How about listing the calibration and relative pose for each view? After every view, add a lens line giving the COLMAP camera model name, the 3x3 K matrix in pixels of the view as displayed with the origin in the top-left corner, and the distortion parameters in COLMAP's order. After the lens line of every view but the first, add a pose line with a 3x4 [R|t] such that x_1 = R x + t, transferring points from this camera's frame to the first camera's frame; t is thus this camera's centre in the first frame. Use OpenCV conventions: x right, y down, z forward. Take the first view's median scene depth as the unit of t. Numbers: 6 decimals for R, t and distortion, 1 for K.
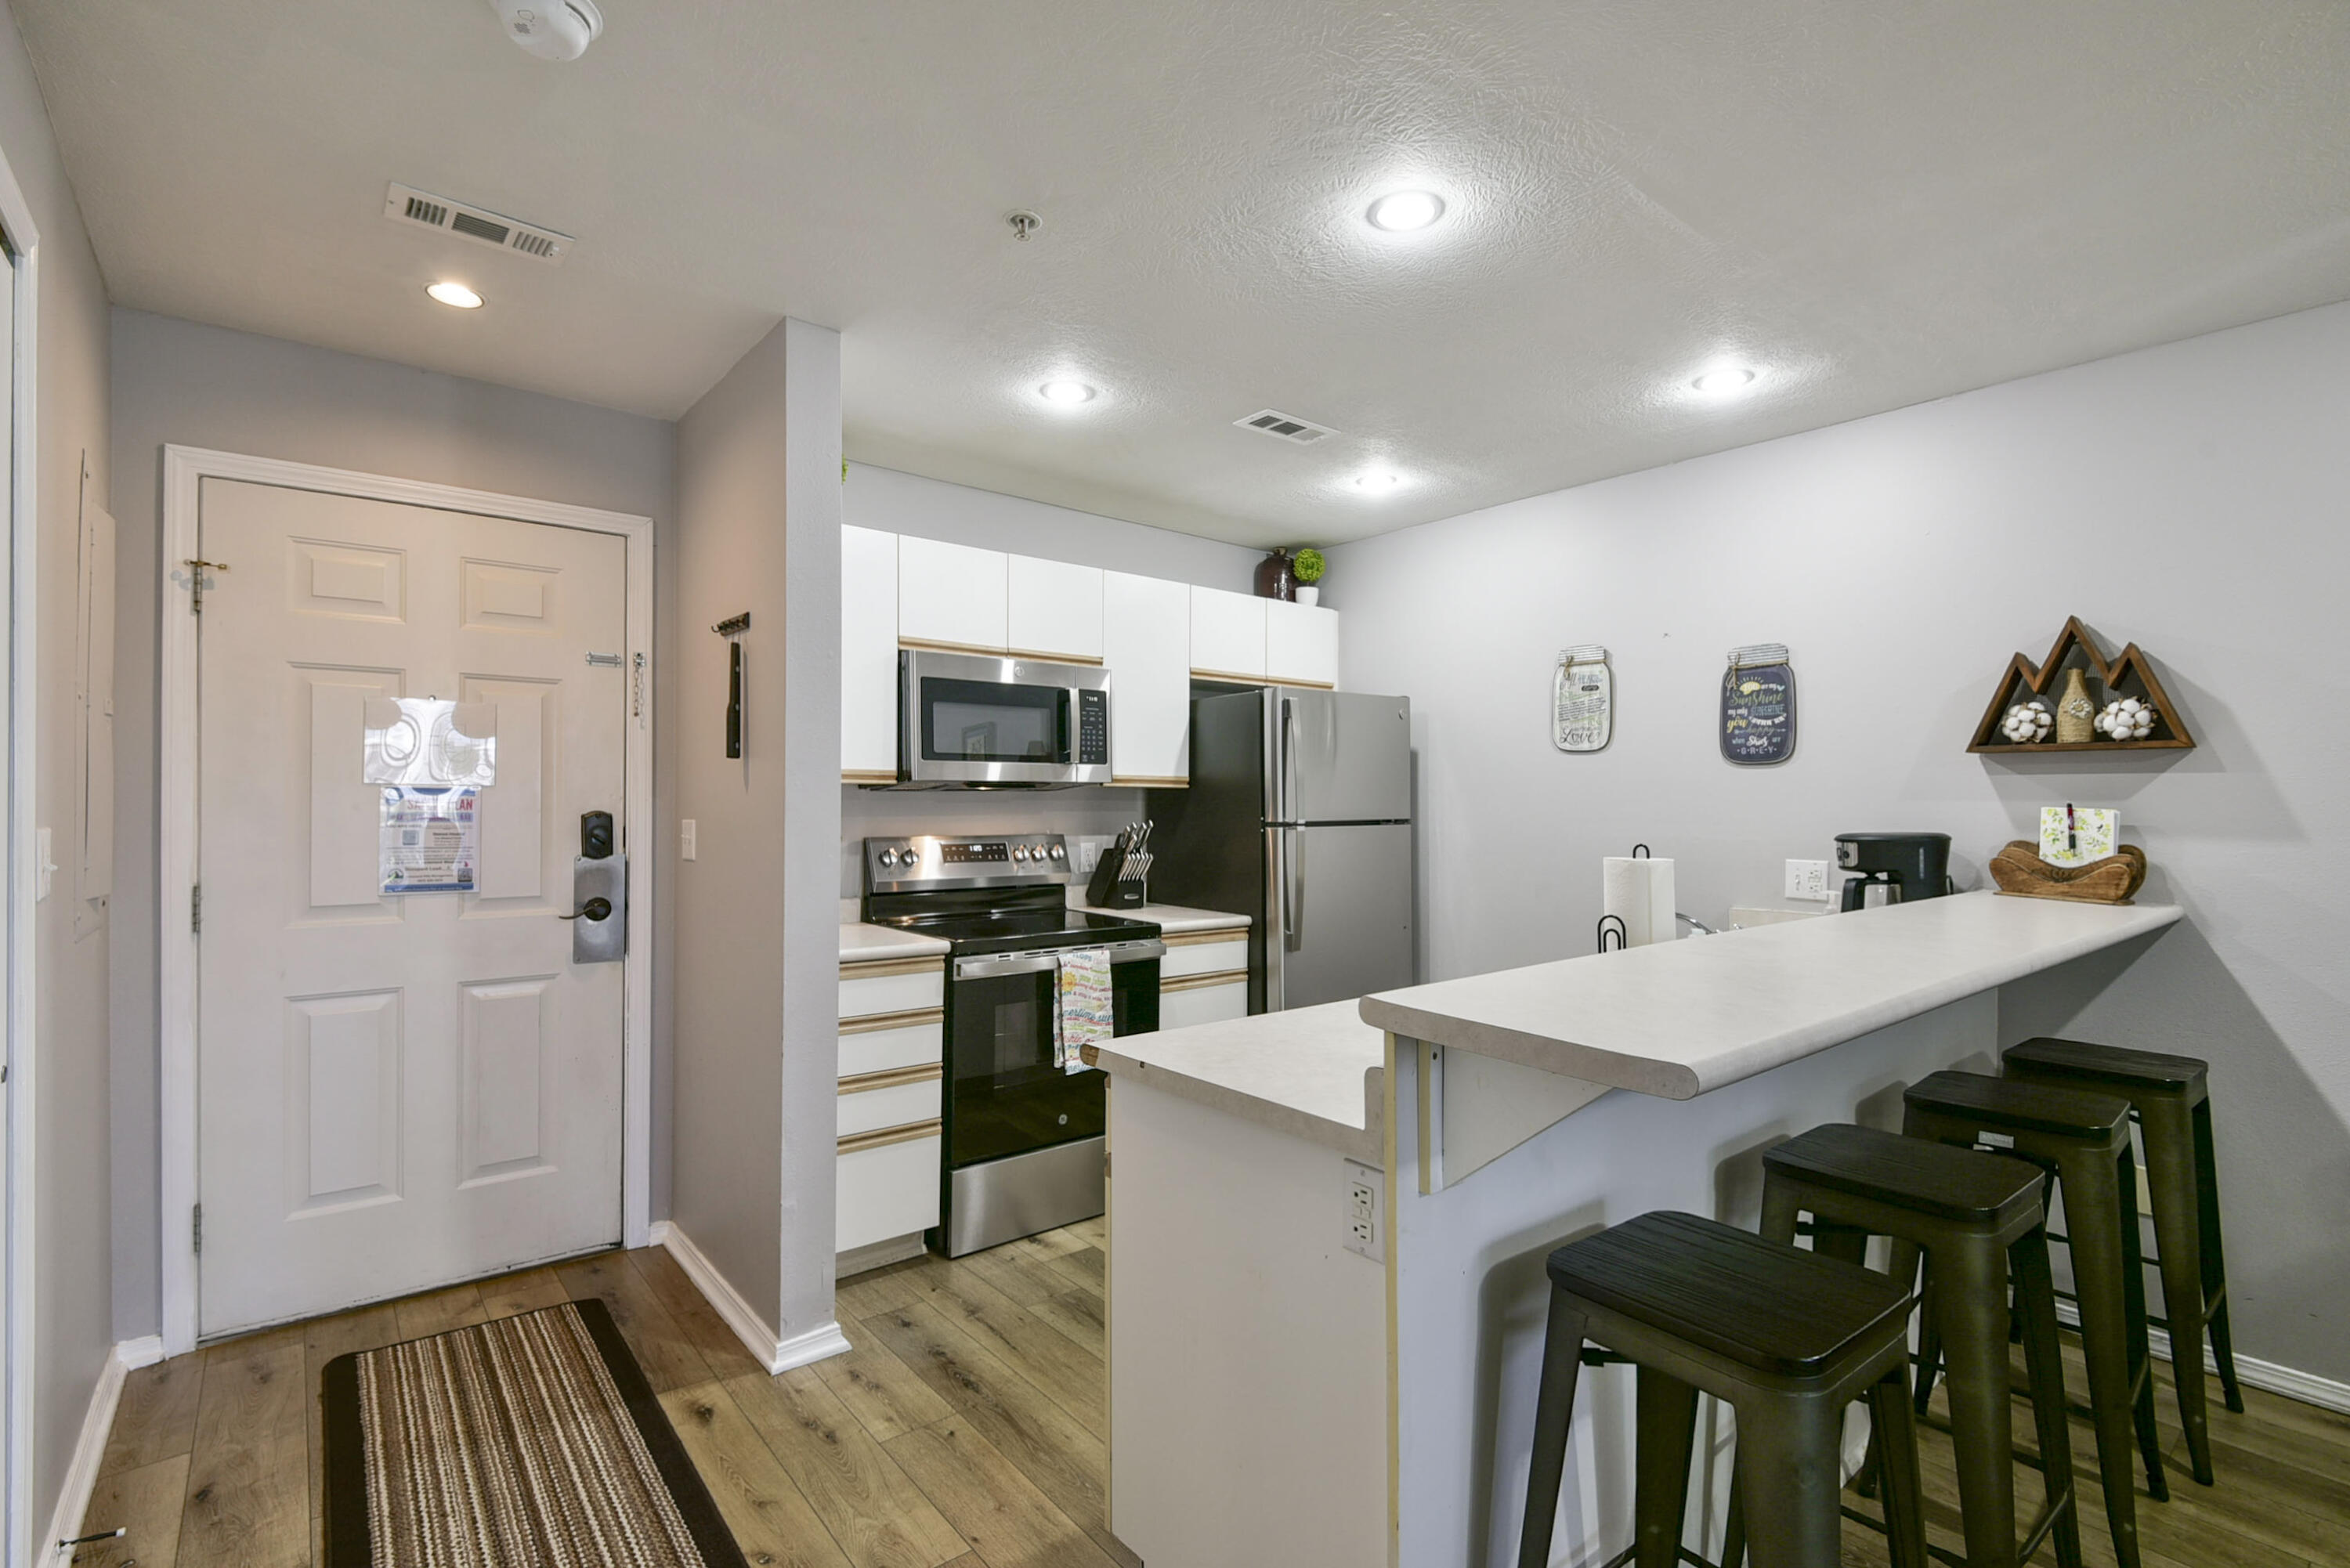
lens RADIAL K [[1088.4, 0, 1177.2], [0, 1088.4, 794.5], [0, 0, 1]] dist [0.015332, -0.013312]
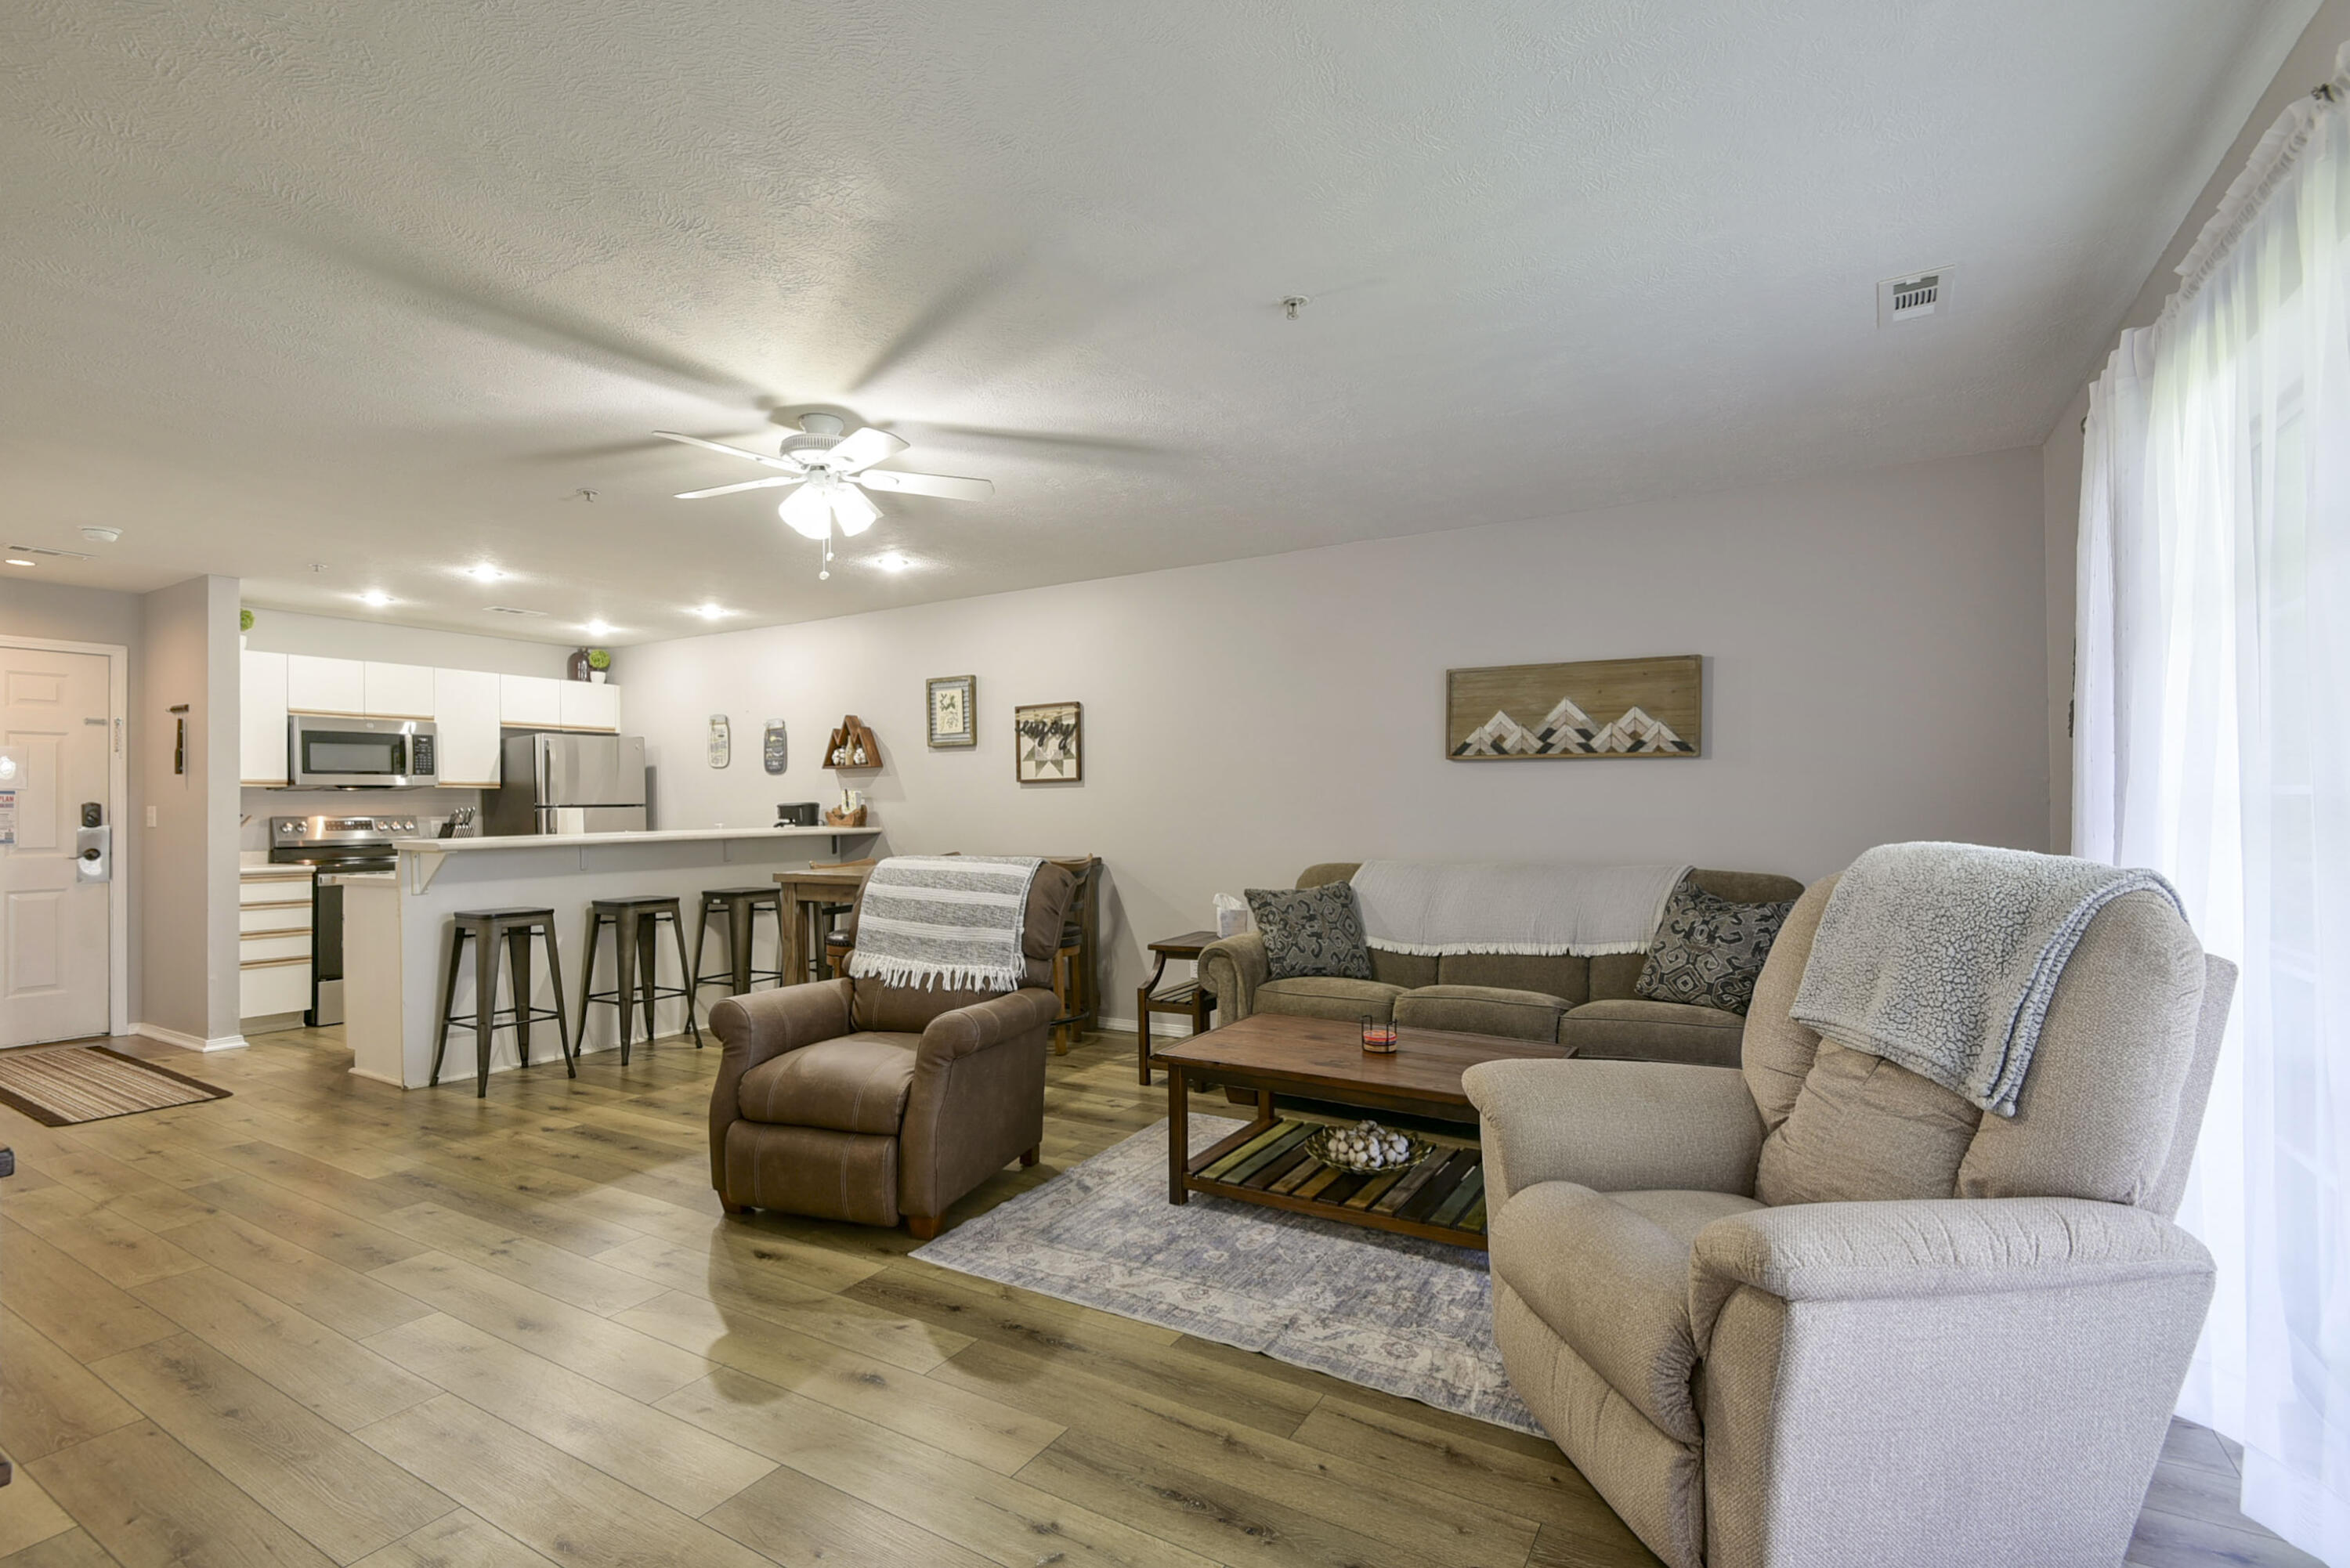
lens RADIAL K [[1088.4, 0, 1177.2], [0, 1088.4, 794.5], [0, 0, 1]] dist [0.015332, -0.013312]
pose [[0.940476, -0.010746, 0.339690, 0.555136], [0.013470, 0.999893, -0.005662, 0.035760], [-0.339593, 0.009901, 0.940520, -1.319802]]
